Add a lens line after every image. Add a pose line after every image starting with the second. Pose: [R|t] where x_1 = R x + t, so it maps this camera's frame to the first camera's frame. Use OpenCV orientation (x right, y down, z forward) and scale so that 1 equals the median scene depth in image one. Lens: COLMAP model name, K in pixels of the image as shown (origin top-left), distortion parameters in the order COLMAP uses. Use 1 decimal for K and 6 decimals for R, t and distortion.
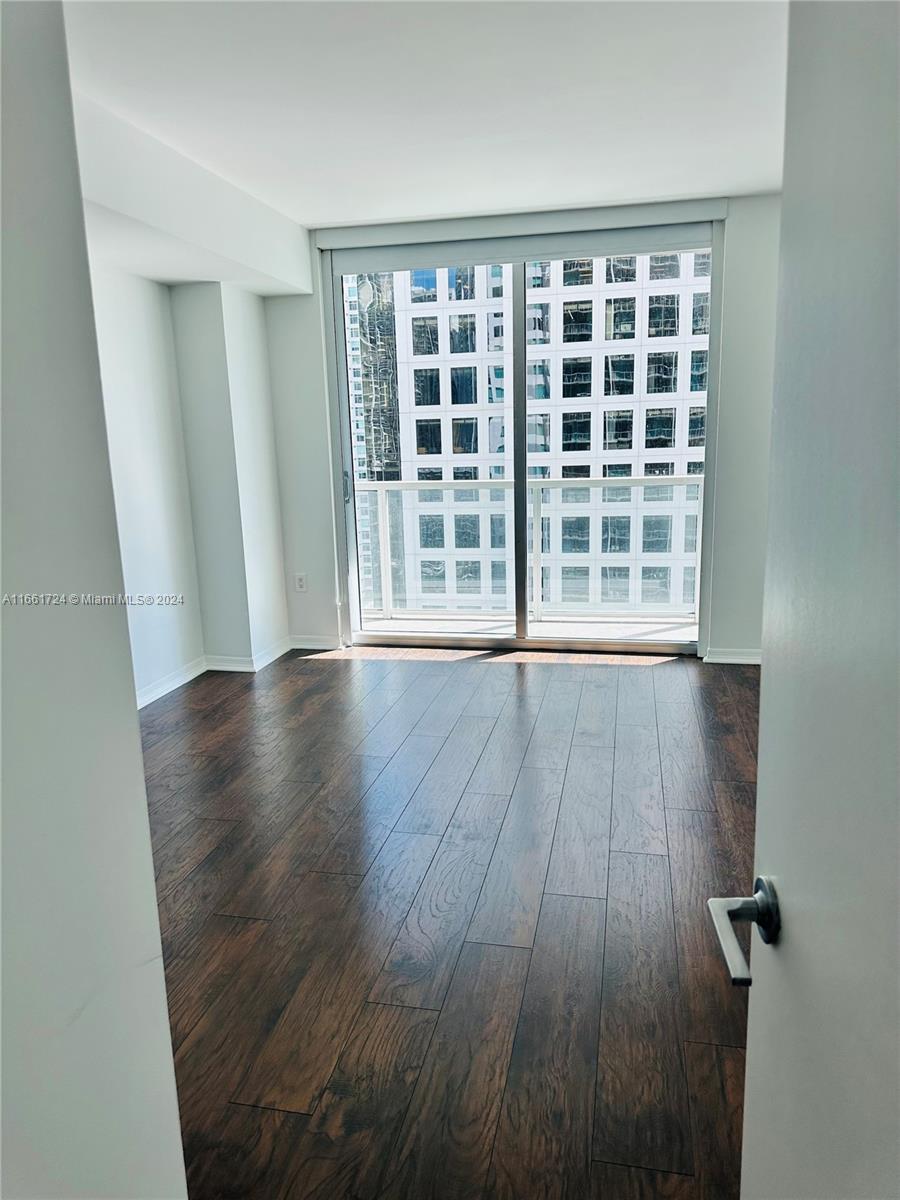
lens RADIAL K [[841.7, 0, 459.5], [0, 841.7, 604.7], [0, 0, 1]] dist [0.127102, -0.203607]
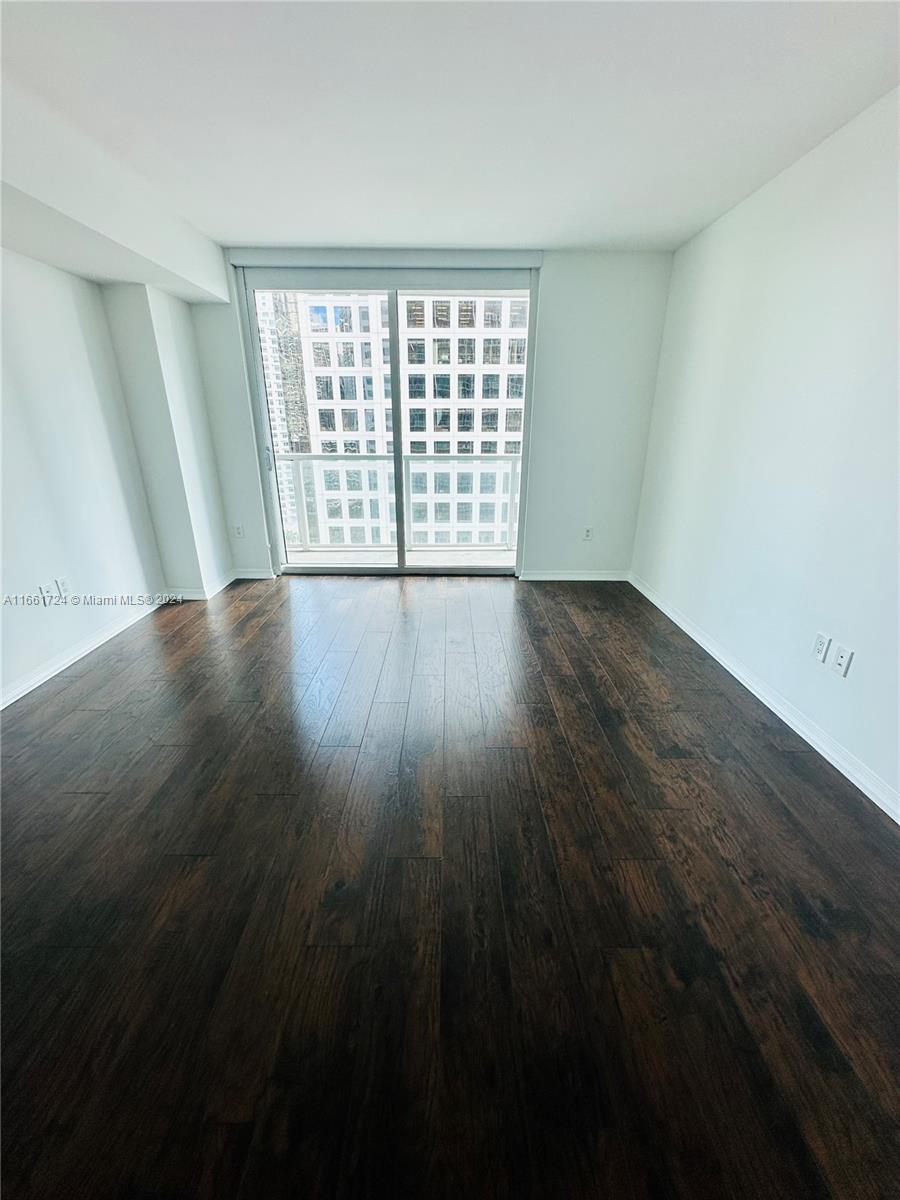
lens RADIAL K [[474.8, 0, 453.3], [0, 474.8, 602.7], [0, 0, 1]] dist [-0.015376, 0.010345]
pose [[0.977885, -0.045752, 0.204078, -0.011376], [0.010975, 0.985661, 0.168382, -0.041994], [-0.208855, -0.162419, 0.964365, 0.197179]]
